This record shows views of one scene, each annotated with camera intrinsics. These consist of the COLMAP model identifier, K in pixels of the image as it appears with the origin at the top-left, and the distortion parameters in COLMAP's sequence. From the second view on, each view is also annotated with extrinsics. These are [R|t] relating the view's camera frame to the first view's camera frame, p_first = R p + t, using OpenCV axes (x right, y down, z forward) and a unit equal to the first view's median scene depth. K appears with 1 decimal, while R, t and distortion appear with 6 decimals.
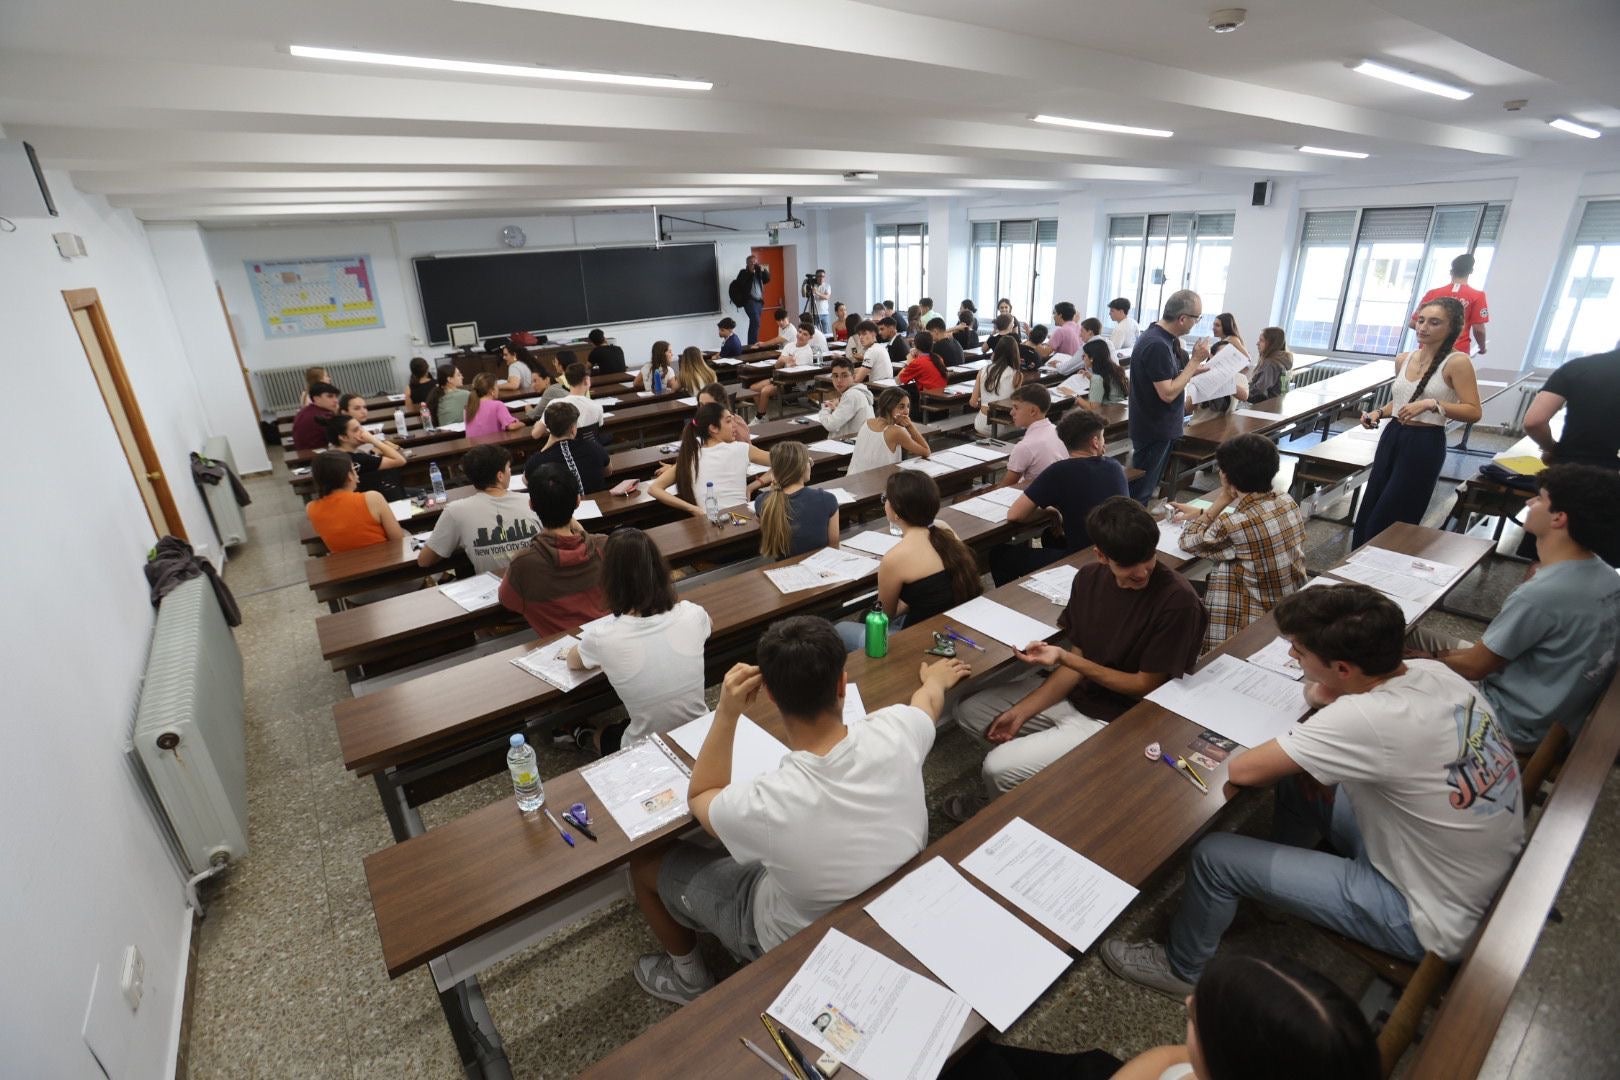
lens RADIAL K [[750.0, 0, 810.9], [0, 750.0, 522.4], [0, 0, 1]] dist [-0.062766, 0.024890]
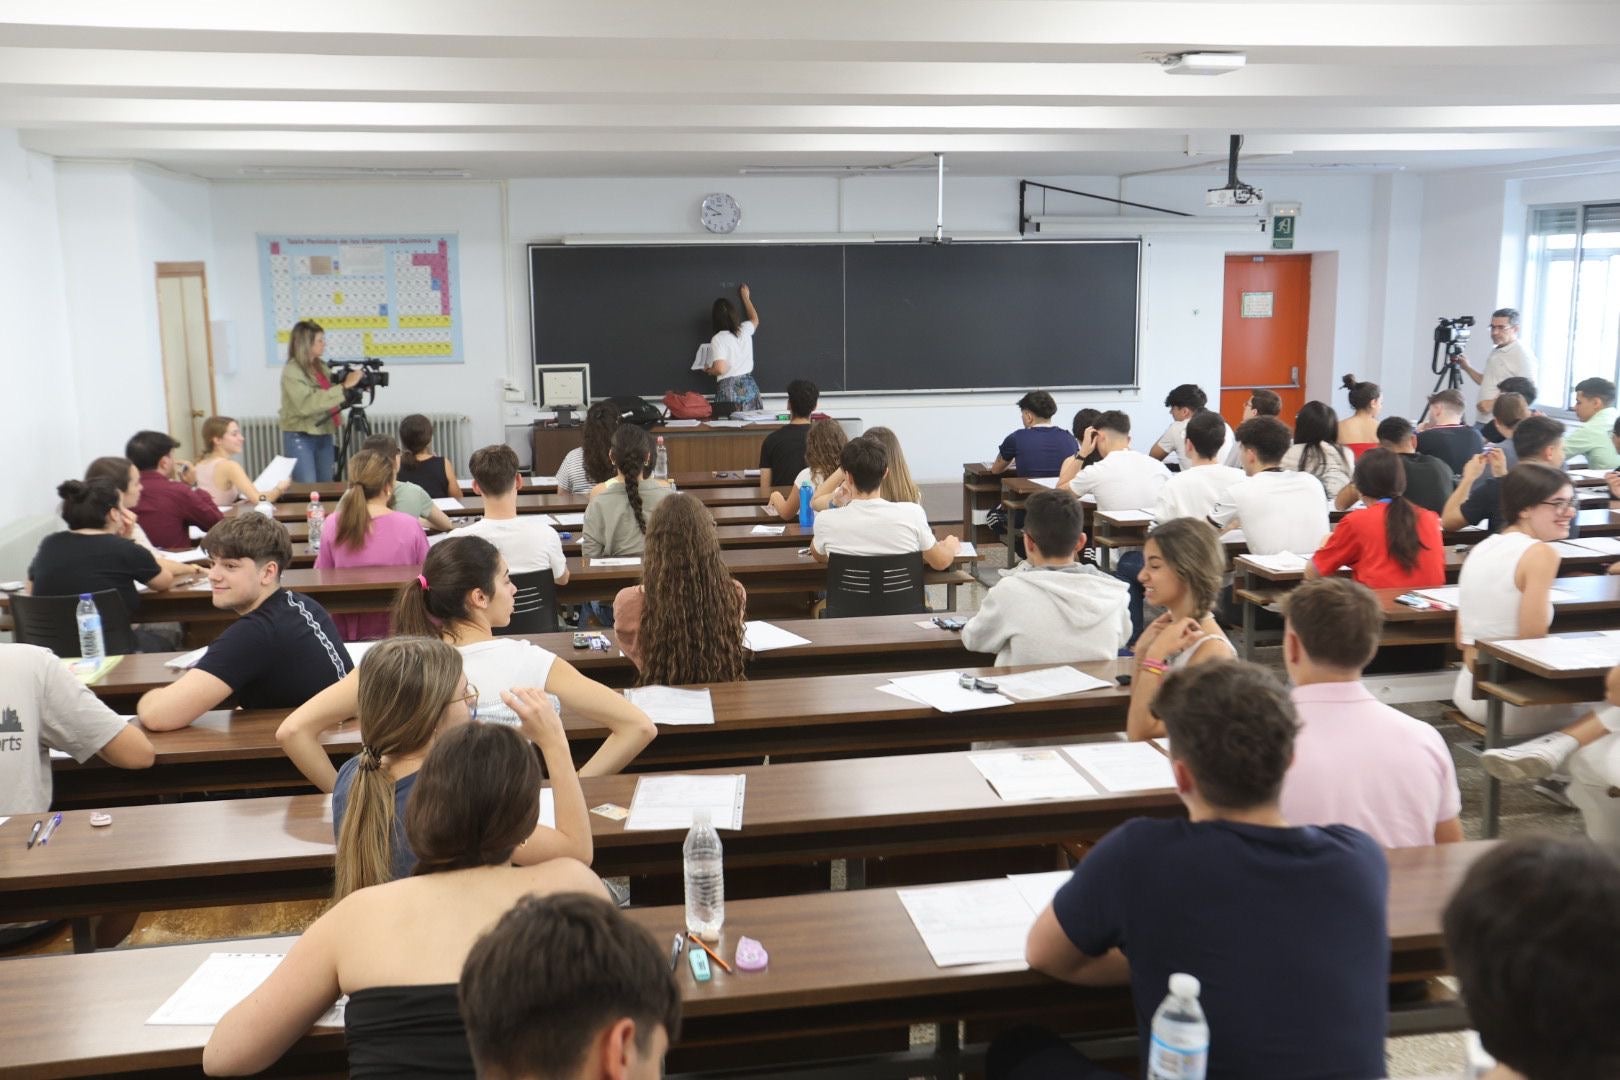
lens RADIAL K [[1545.7, 0, 796.2], [0, 1545.7, 533.4], [0, 0, 1]] dist [-0.016351, 0.135783]
pose [[0.891955, 0.103948, -0.440013, 0.162605], [-0.182930, 0.972967, -0.140967, -0.027053], [0.413465, 0.206228, 0.886858, 0.113548]]
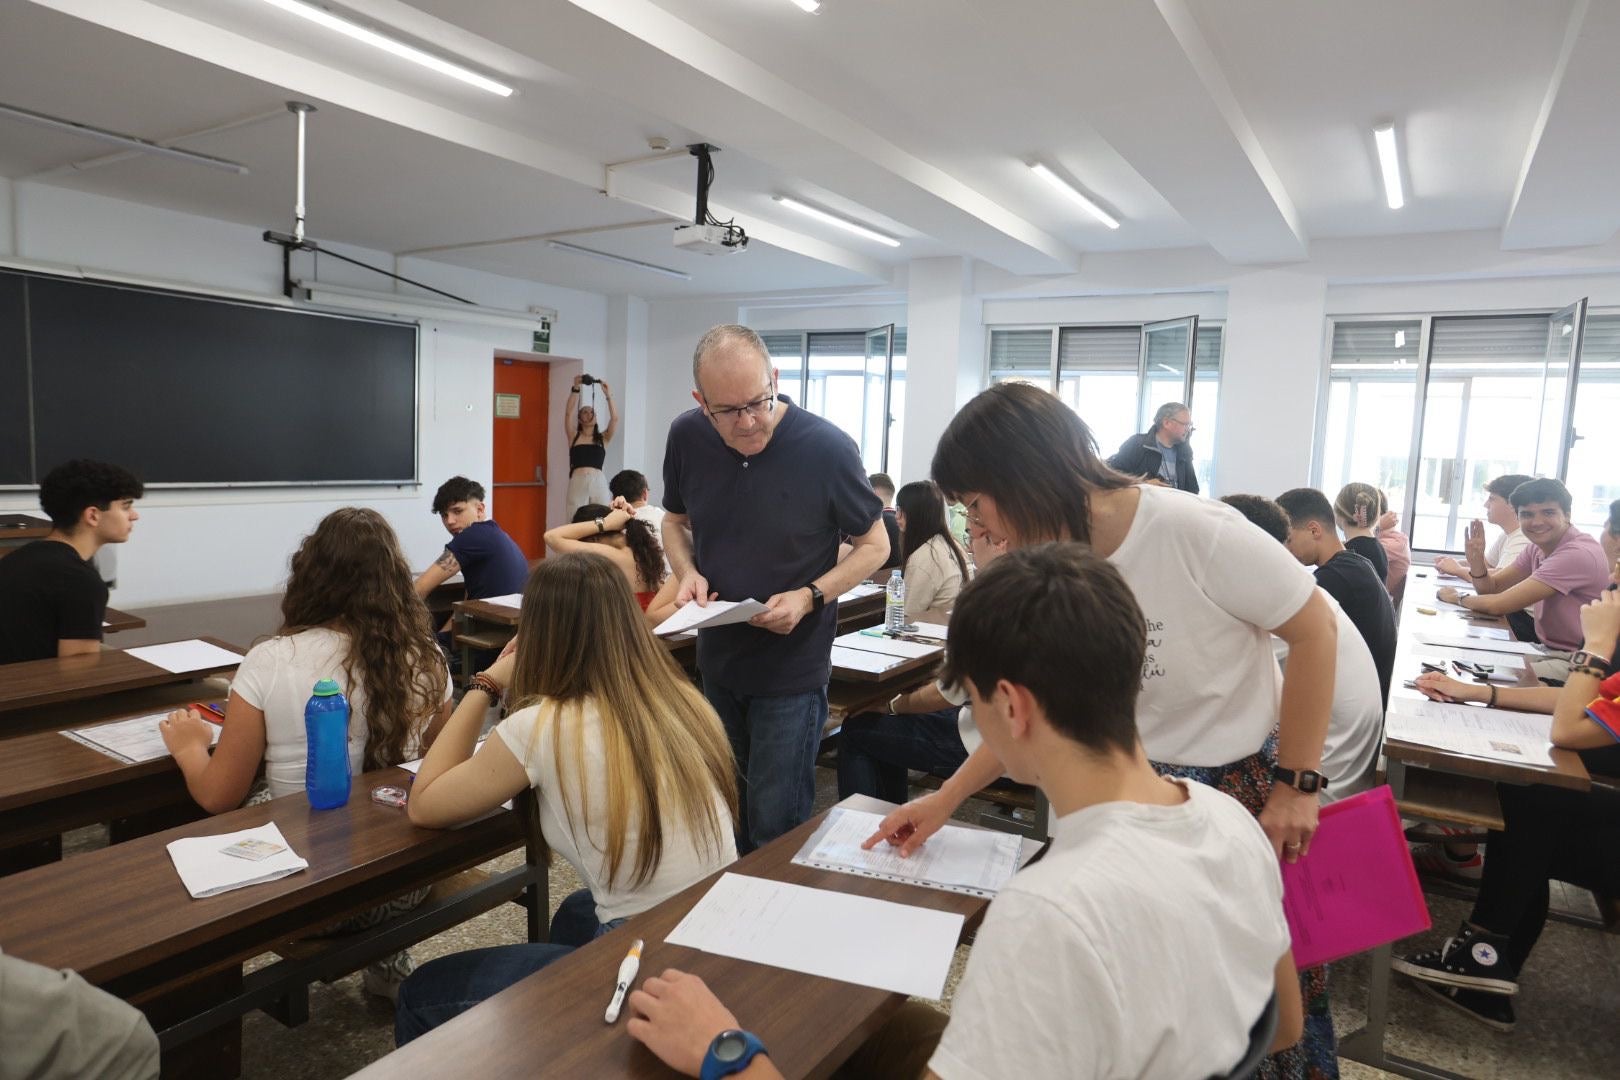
lens RADIAL K [[978.5, 0, 785.8], [0, 978.5, 544.7], [0, 0, 1]] dist [-0.073195, 0.076313]
pose [[0.941326, 0.042506, 0.334812, -0.140965], [0.044773, 0.967542, -0.248712, -0.131612], [-0.334517, 0.249109, 0.908869, 0.575462]]
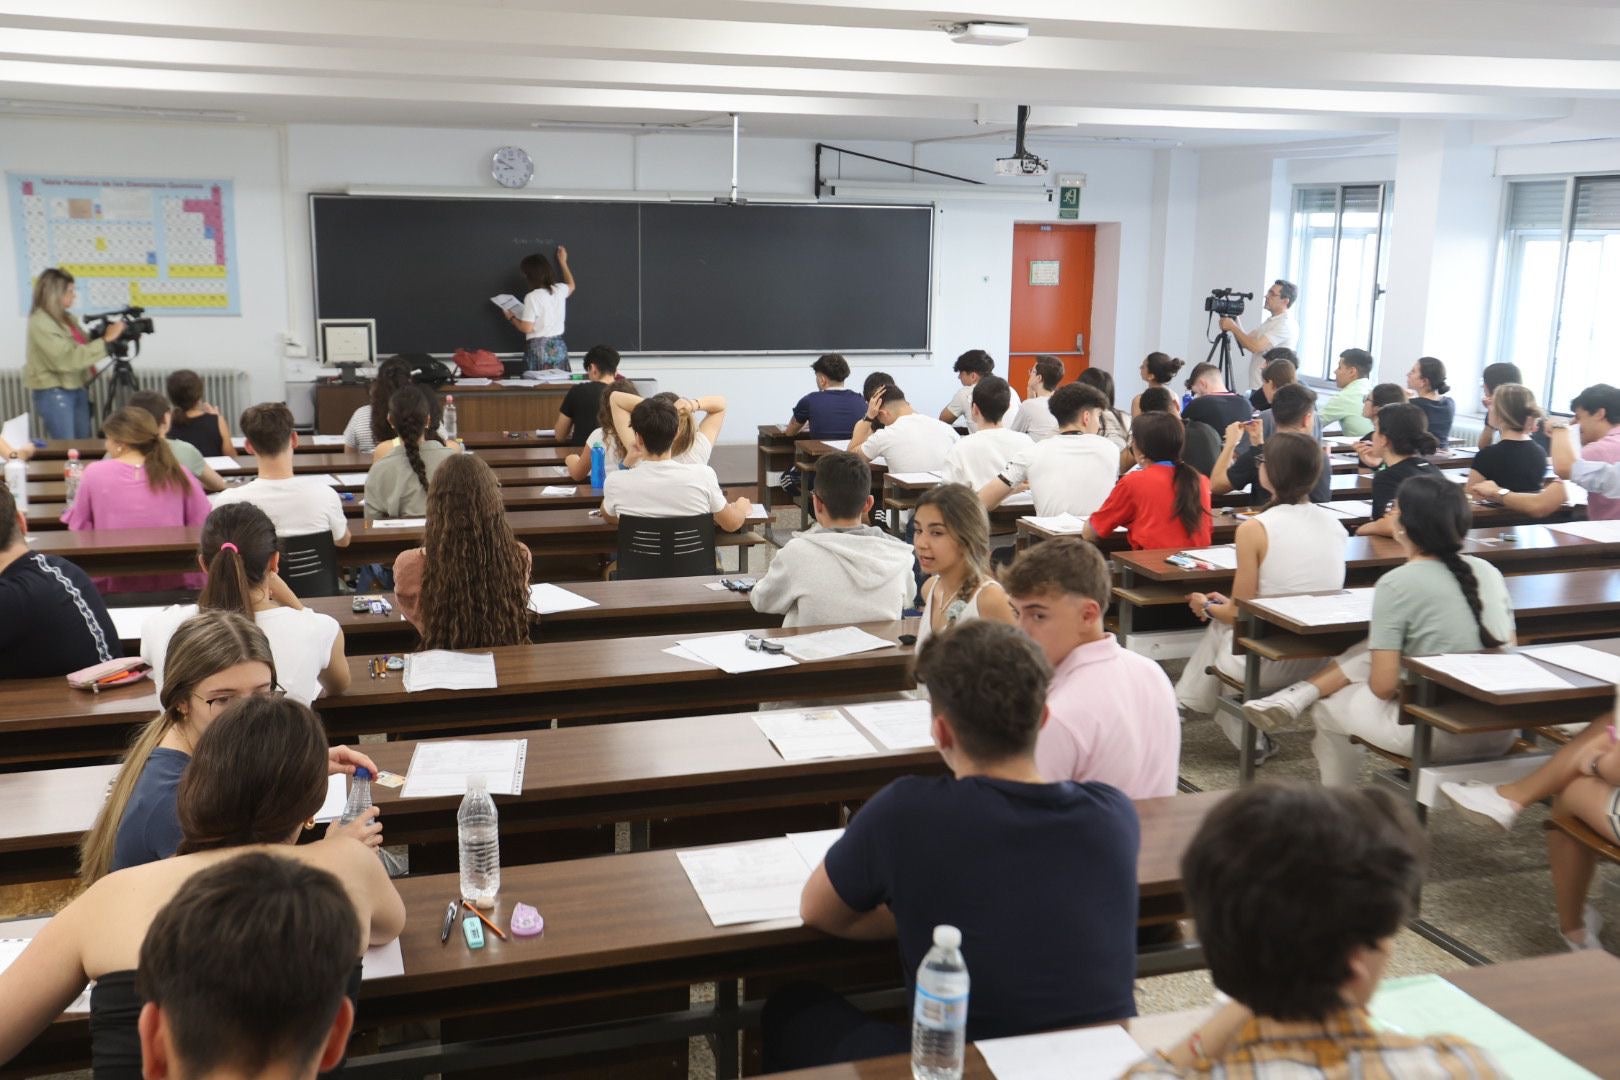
lens RADIAL K [[1545.7, 0, 796.2], [0, 1545.7, 533.4], [0, 0, 1]] dist [-0.016351, 0.135783]
pose [[0.940920, 0.114468, -0.318695, 0.165502], [-0.165908, 0.976271, -0.139177, -0.027868], [0.295201, 0.183829, 0.937584, 0.115387]]
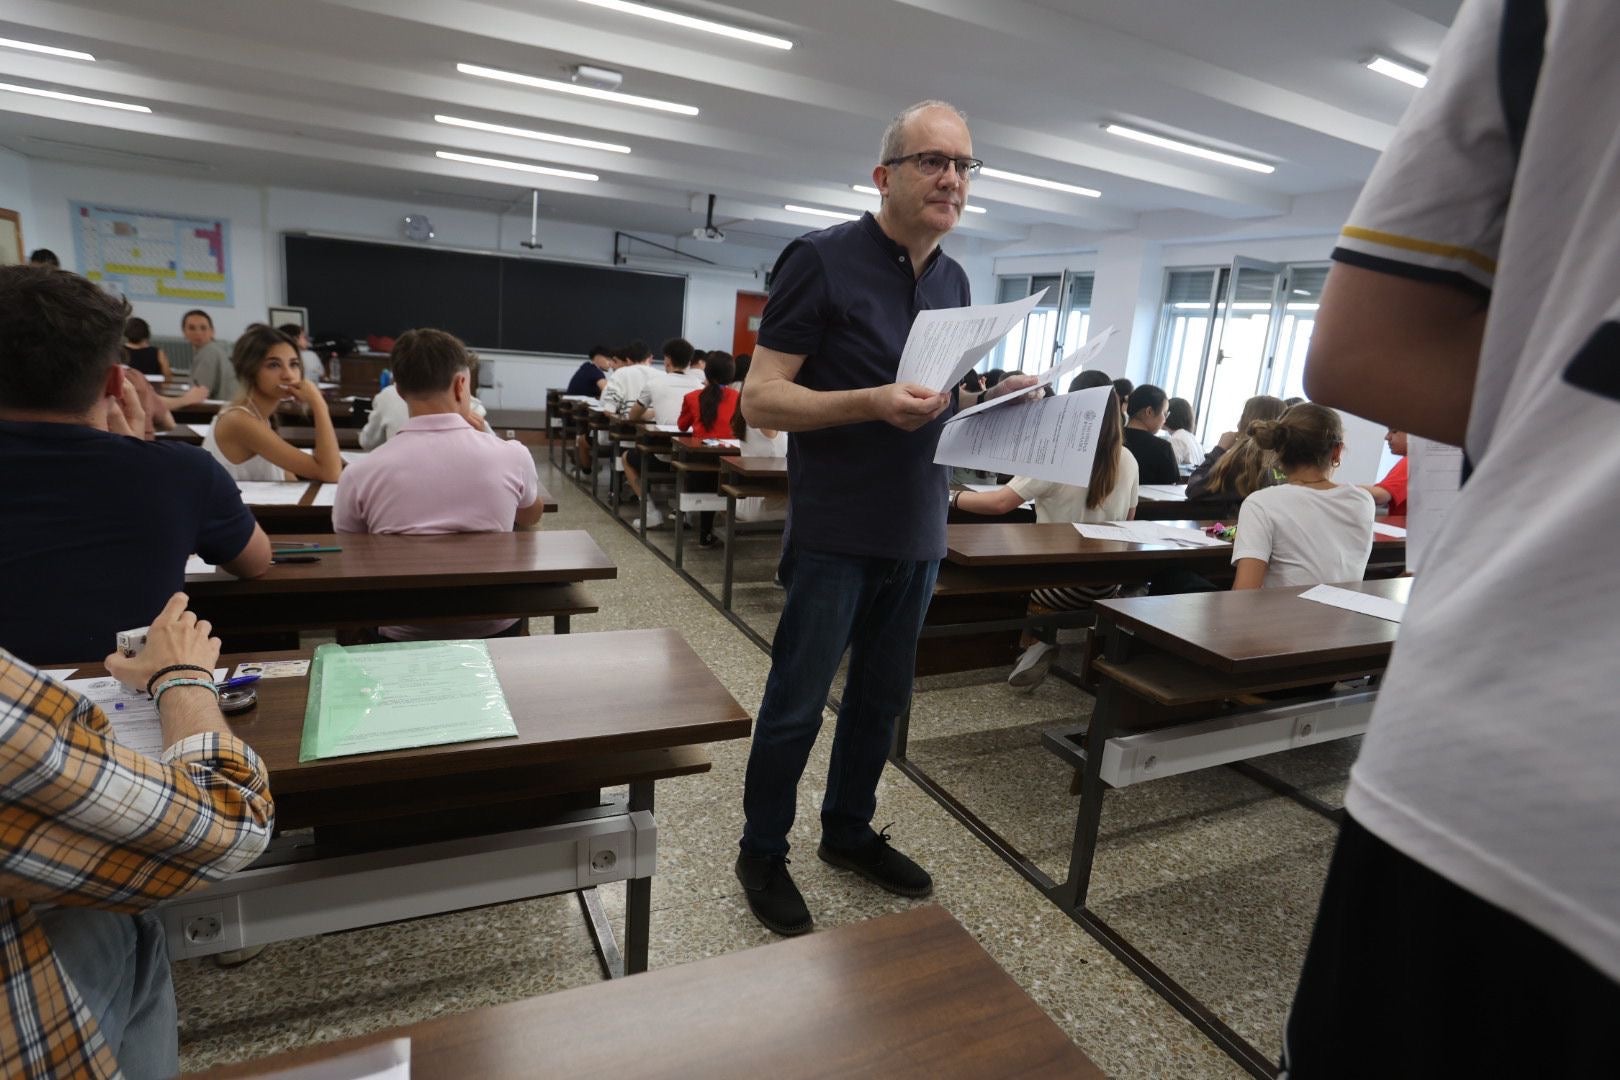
lens RADIAL K [[847.9, 0, 791.4], [0, 847.9, 540.2], [0, 0, 1]] dist [-0.070033, 0.039343]
pose [[0.968129, 0.169272, -0.184590, 0.250001], [-0.193155, 0.973794, -0.120067, -0.020844], [0.159429, 0.151895, 0.975454, 0.239338]]
